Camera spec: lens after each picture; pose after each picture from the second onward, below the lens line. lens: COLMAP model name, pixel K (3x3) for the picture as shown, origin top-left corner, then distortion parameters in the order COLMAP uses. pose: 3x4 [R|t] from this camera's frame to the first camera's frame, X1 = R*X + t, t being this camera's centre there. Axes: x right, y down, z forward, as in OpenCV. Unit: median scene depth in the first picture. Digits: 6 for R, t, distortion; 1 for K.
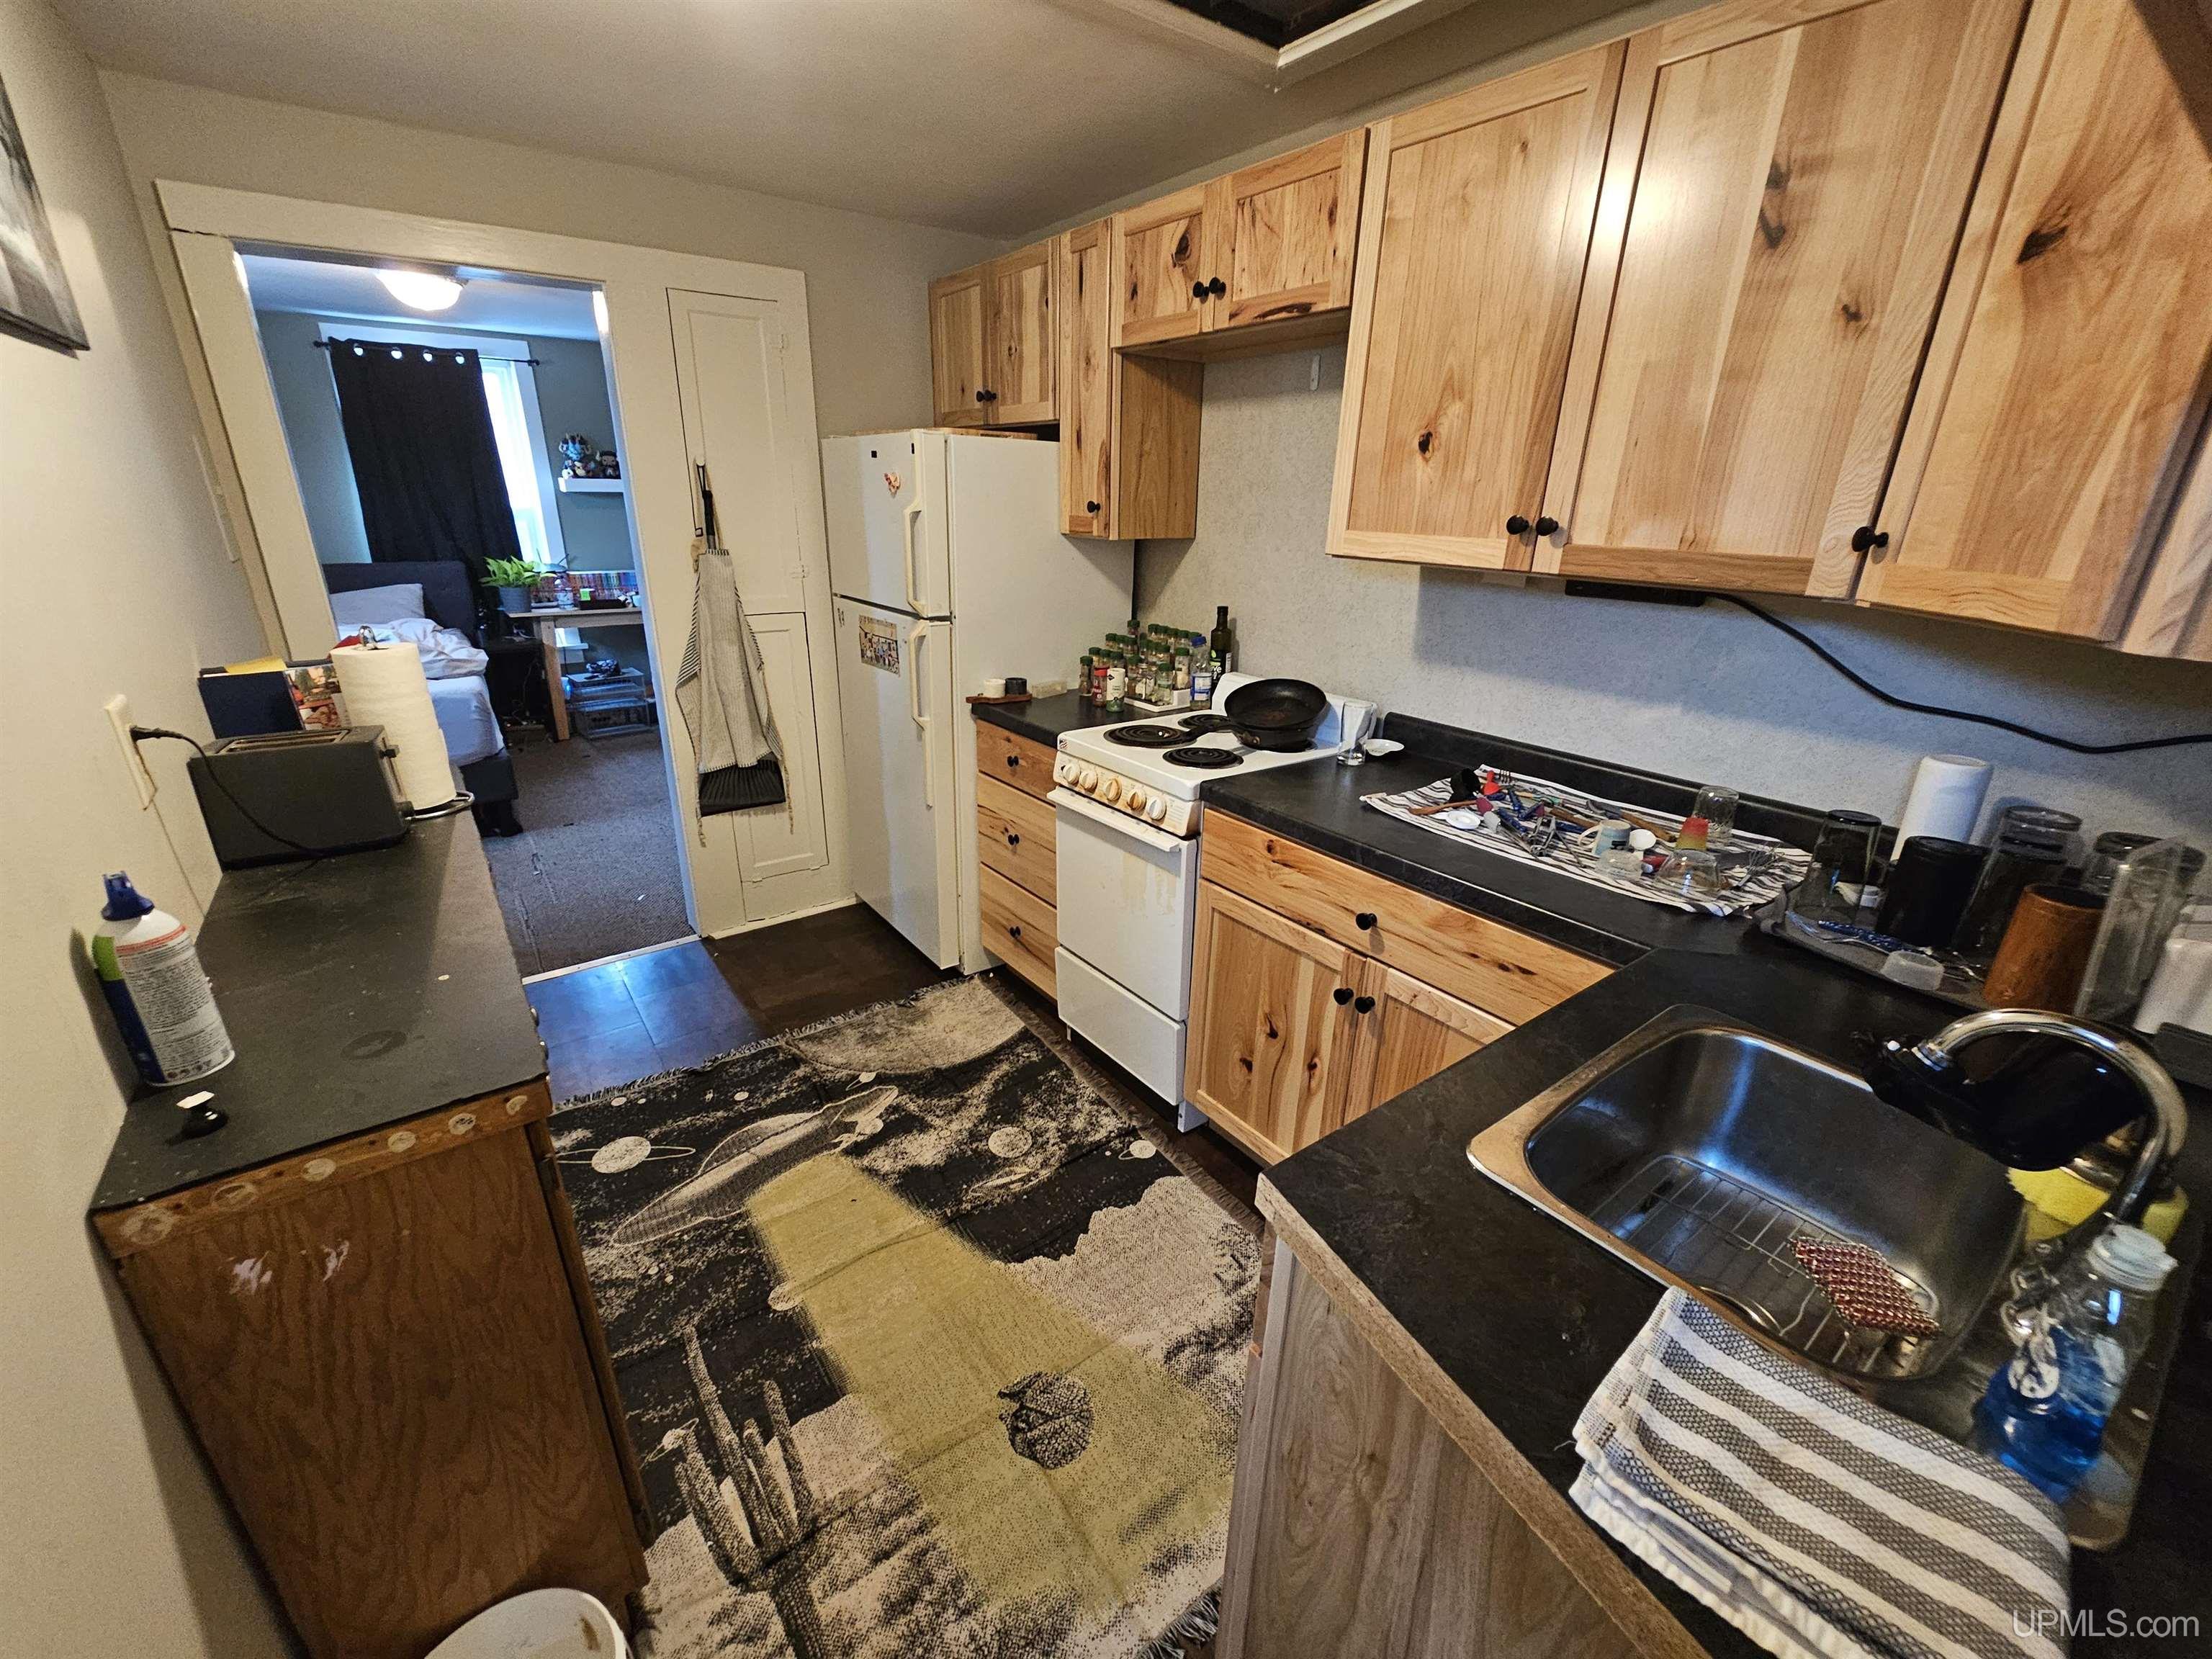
lens RADIAL K [[906.4, 0, 1100.6], [0, 906.4, 835.4], [0, 0, 1]] dist [-0.000461, -0.000421]
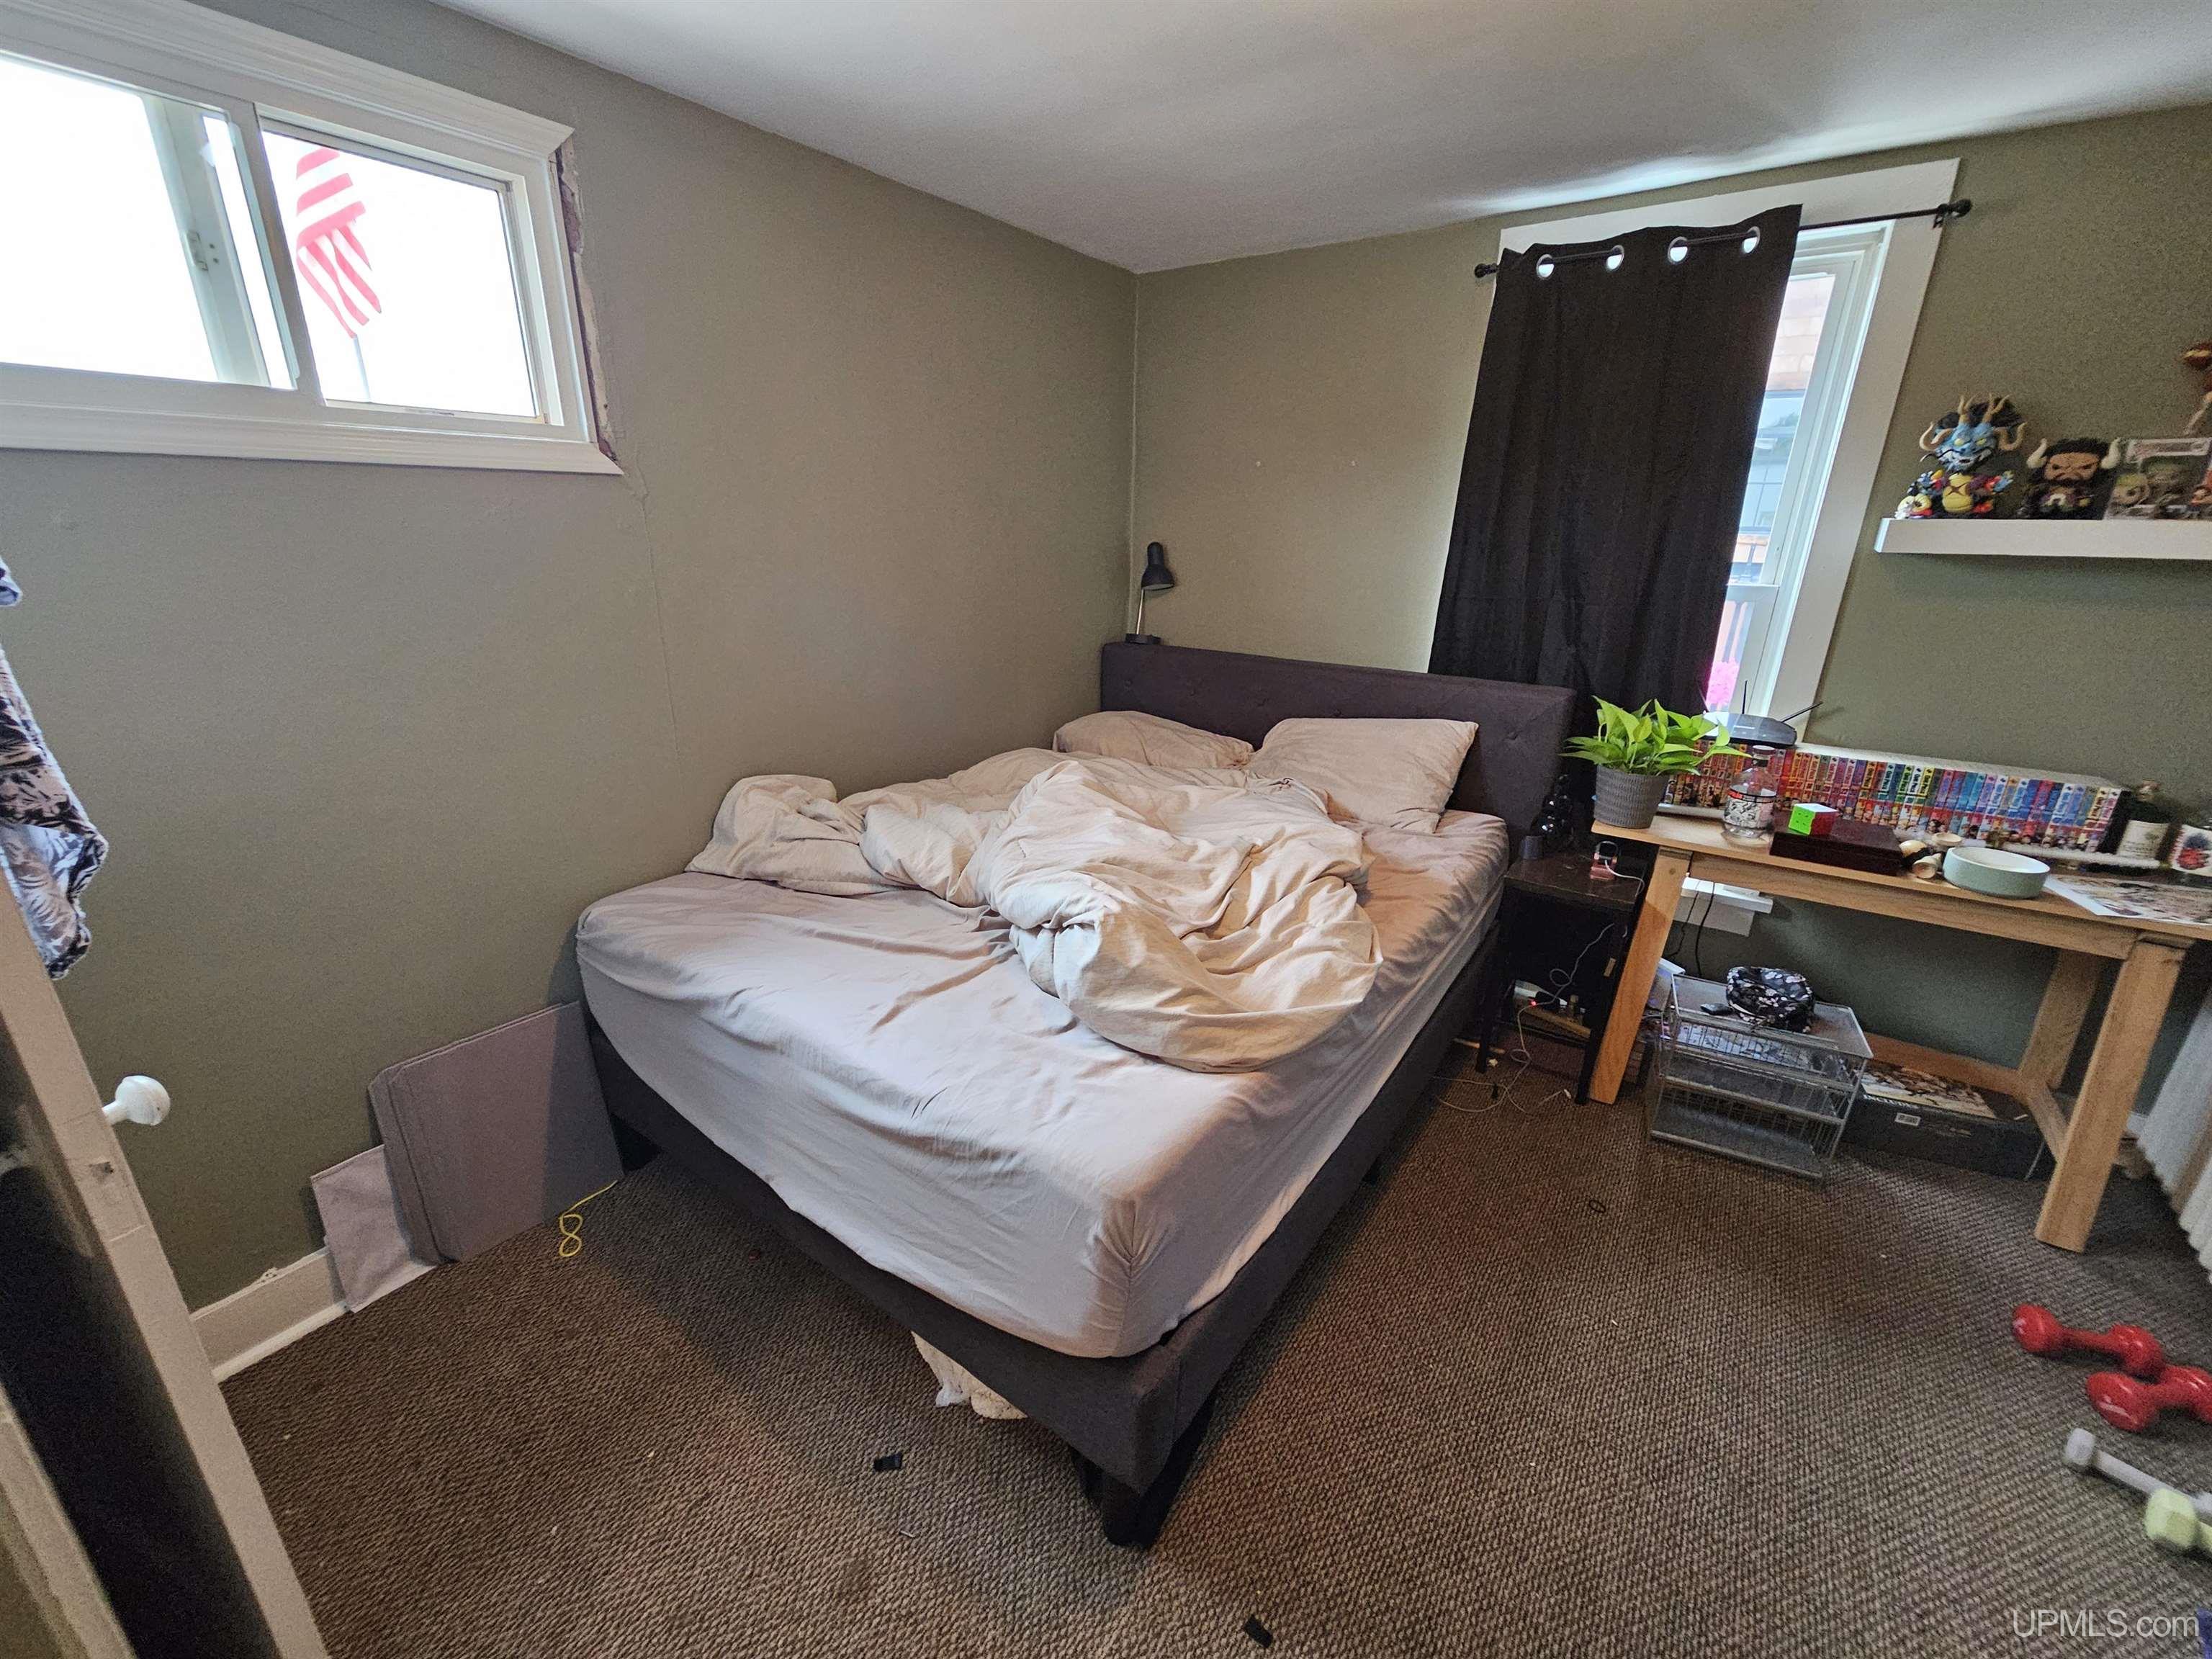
lens RADIAL K [[906.4, 0, 1100.6], [0, 906.4, 835.4], [0, 0, 1]] dist [-0.000461, -0.000421]
pose [[0.311804, 0.298787, -0.901945, -0.317128], [-0.341297, 0.921135, 0.187157, -0.231474], [0.886733, 0.249474, 0.389189, 0.595993]]
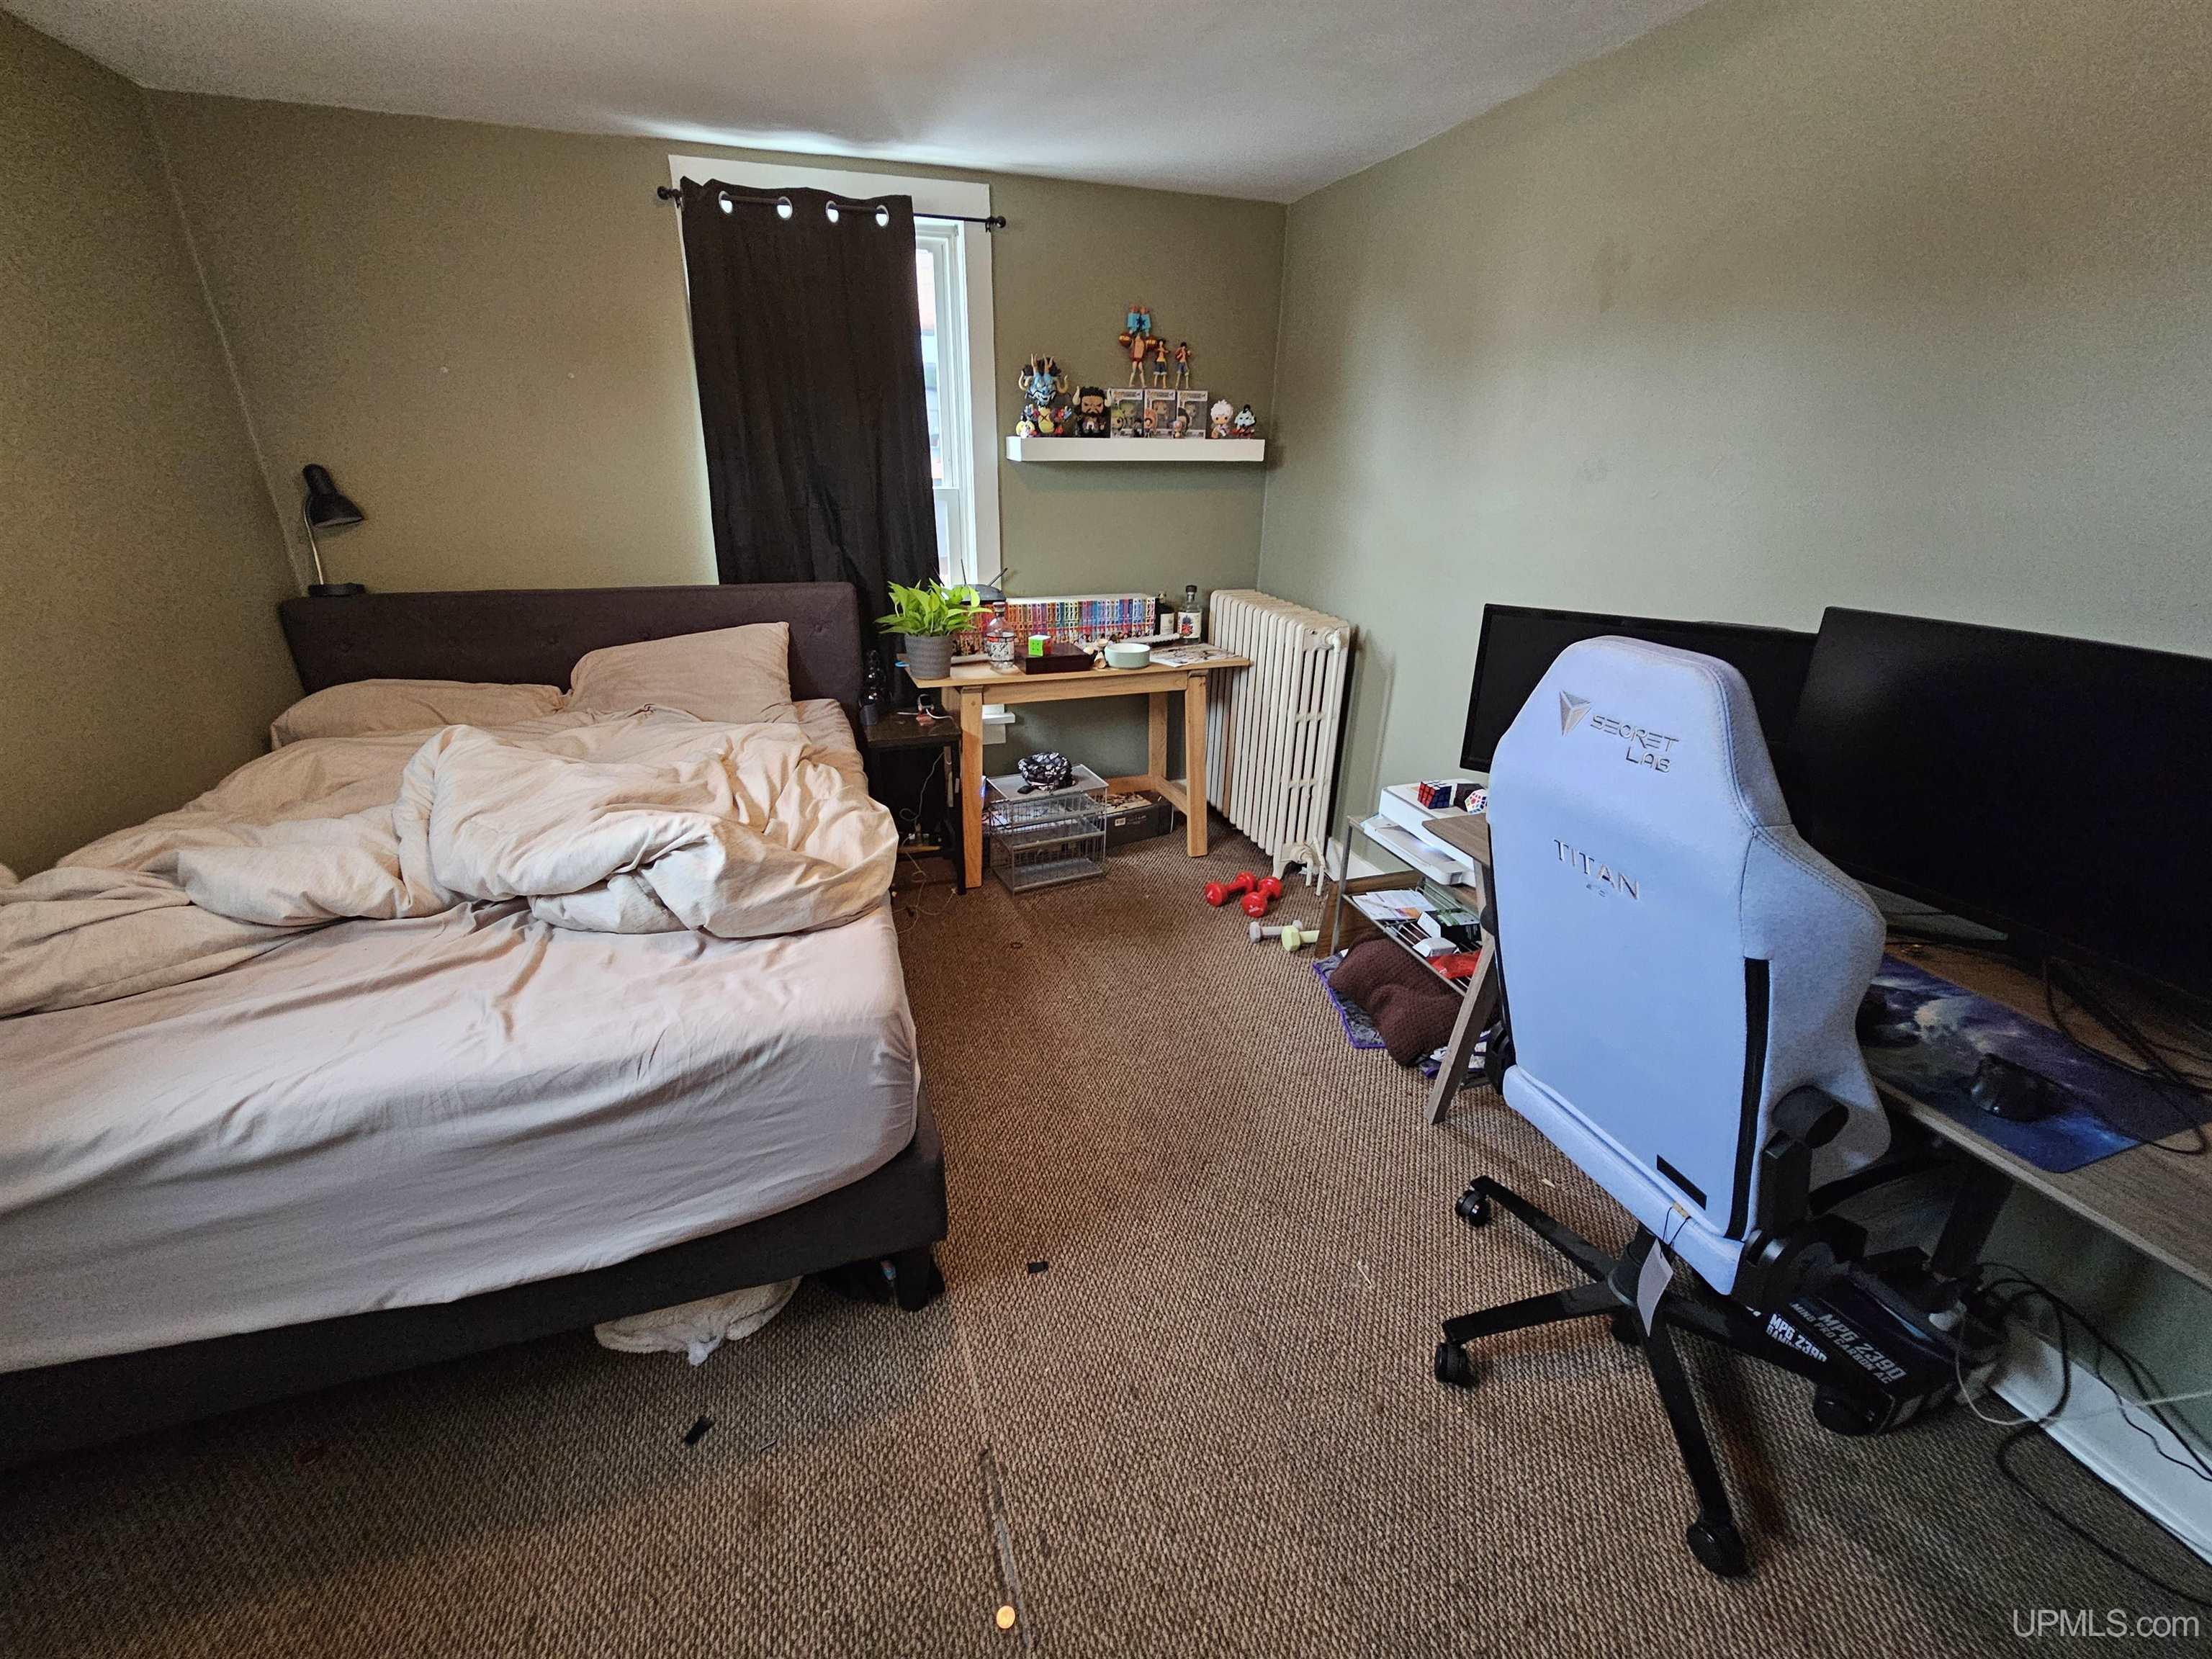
lens RADIAL K [[906.4, 0, 1100.6], [0, 906.4, 835.4], [0, 0, 1]] dist [-0.000461, -0.000421]
pose [[0.951817, 0.112851, -0.285146, -0.358426], [-0.102361, 0.993414, 0.051477, -0.183350], [0.289078, -0.019809, 0.957101, 0.473159]]
